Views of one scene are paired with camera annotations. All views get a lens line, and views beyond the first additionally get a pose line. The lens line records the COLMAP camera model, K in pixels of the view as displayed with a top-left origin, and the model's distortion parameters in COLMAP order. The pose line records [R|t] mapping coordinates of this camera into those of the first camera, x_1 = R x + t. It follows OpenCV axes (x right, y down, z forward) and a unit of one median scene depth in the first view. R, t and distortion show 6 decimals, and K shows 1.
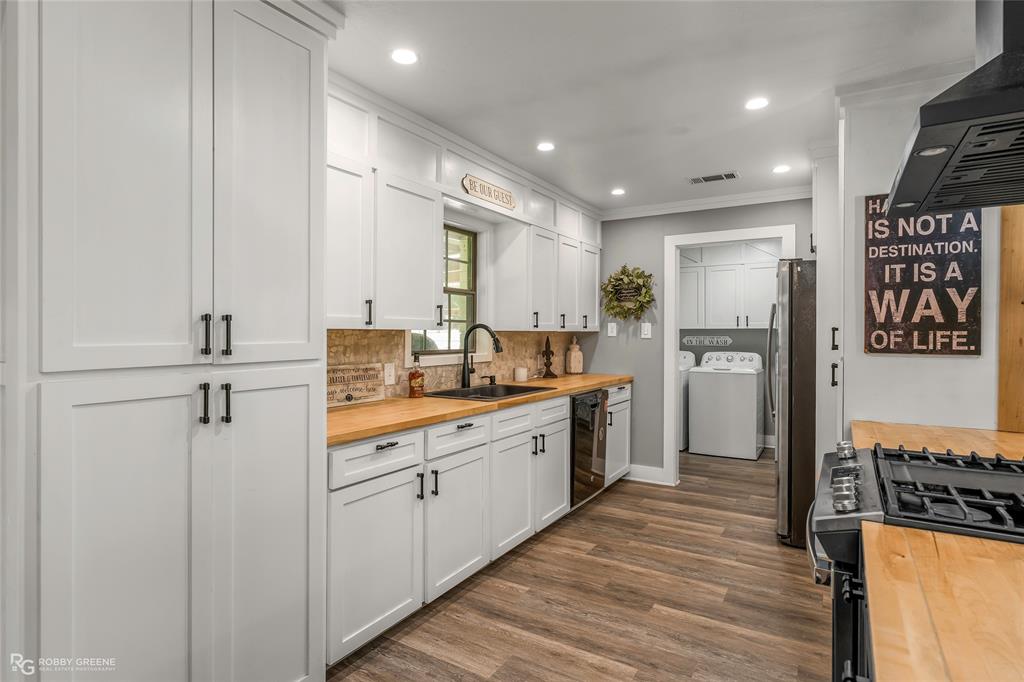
lens RADIAL K [[540.9, 0, 512.7], [0, 540.9, 334.5], [0, 0, 1]] dist [-0.004554, -0.000549]
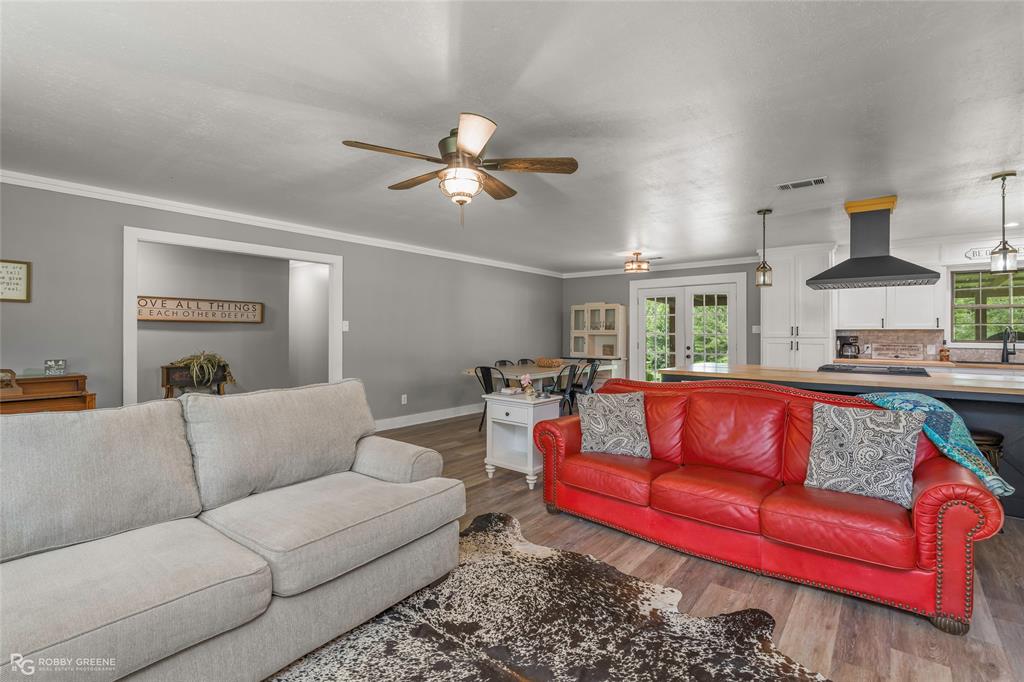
lens RADIAL K [[470.6, 0, 512.7], [0, 470.6, 336.5], [0, 0, 1]] dist [-0.008264, 0.001373]
pose [[-0.141578, 0.004266, -0.989918, 1.677581], [-0.006478, 0.999965, 0.005236, 0.017109], [0.989906, 0.007154, -0.141545, -0.378809]]
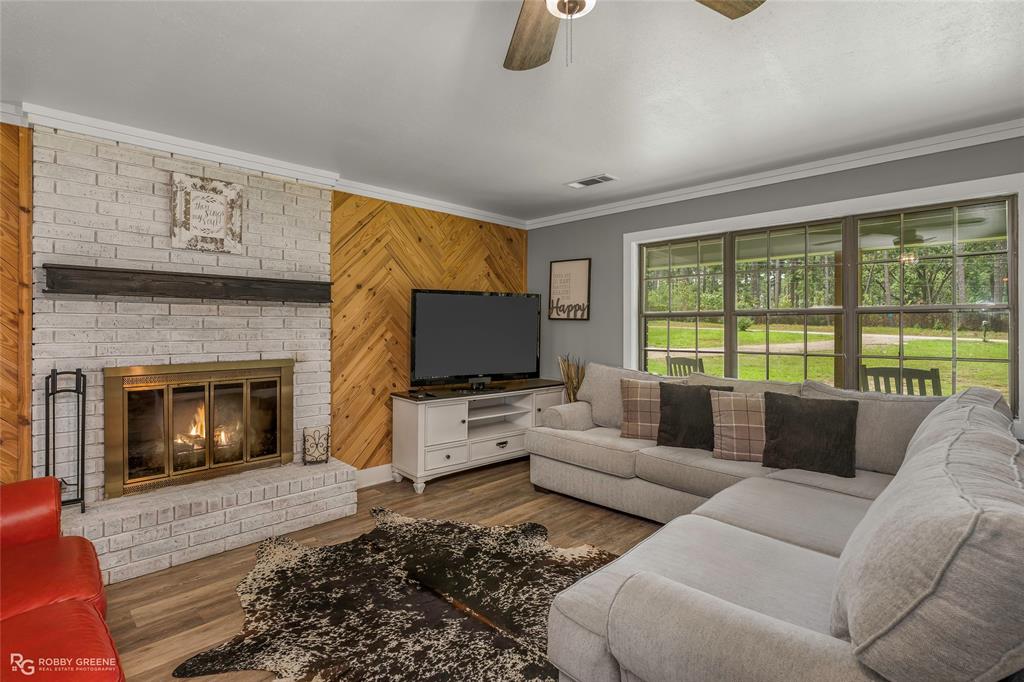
lens RADIAL K [[493.7, 0, 515.2], [0, 493.7, 331.0], [0, 0, 1]] dist [-0.005589, 0.001029]
pose [[0.231792, -0.008628, 0.972727, 0.602818], [0.001387, 0.999963, 0.008539, 0.009719], [-0.972764, -0.000630, 0.231795, -0.611886]]
